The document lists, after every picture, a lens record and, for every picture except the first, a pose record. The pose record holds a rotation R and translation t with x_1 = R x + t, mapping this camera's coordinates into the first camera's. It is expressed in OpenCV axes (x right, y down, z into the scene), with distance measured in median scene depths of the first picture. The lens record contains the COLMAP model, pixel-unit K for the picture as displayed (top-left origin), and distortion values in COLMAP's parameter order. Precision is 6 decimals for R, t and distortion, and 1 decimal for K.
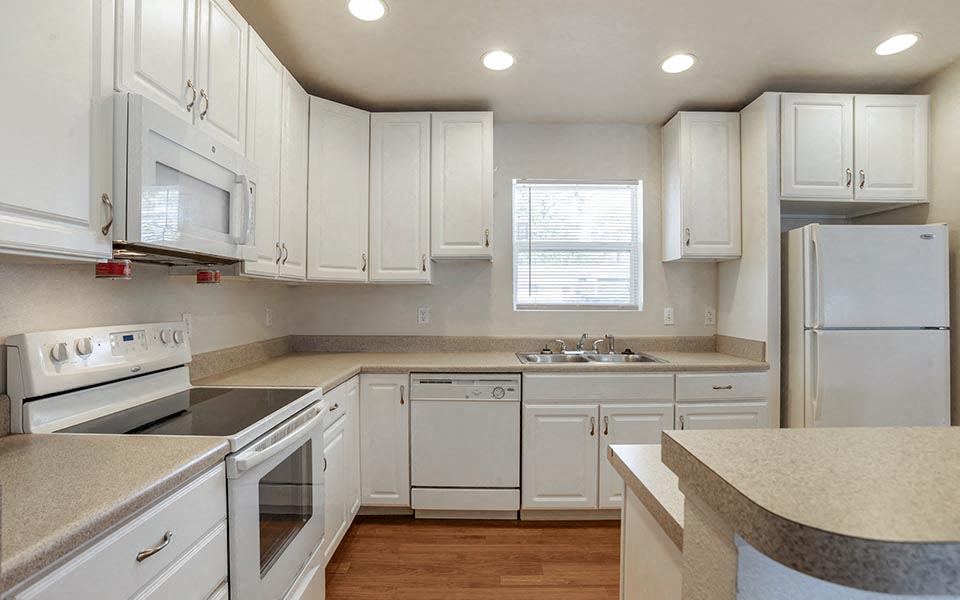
lens RADIAL K [[518.1, 0, 480.0], [0, 518.1, 300.0], [0, 0, 1]] dist [-0.053497, -0.000105]
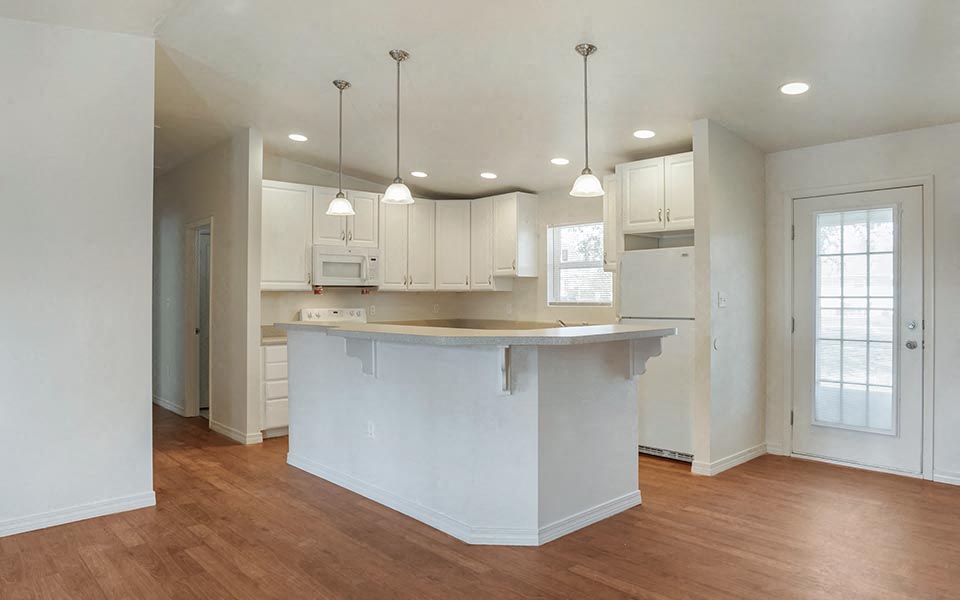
lens RADIAL K [[614.8, 0, 480.0], [0, 614.8, 300.0], [0, 0, 1]] dist [0.000415, 0.000145]
pose [[0.686268, -0.002621, -0.727344, 1.514431], [0.003330, 0.999994, -0.000462, 0.000915], [0.727342, -0.002105, 0.686272, -0.546650]]
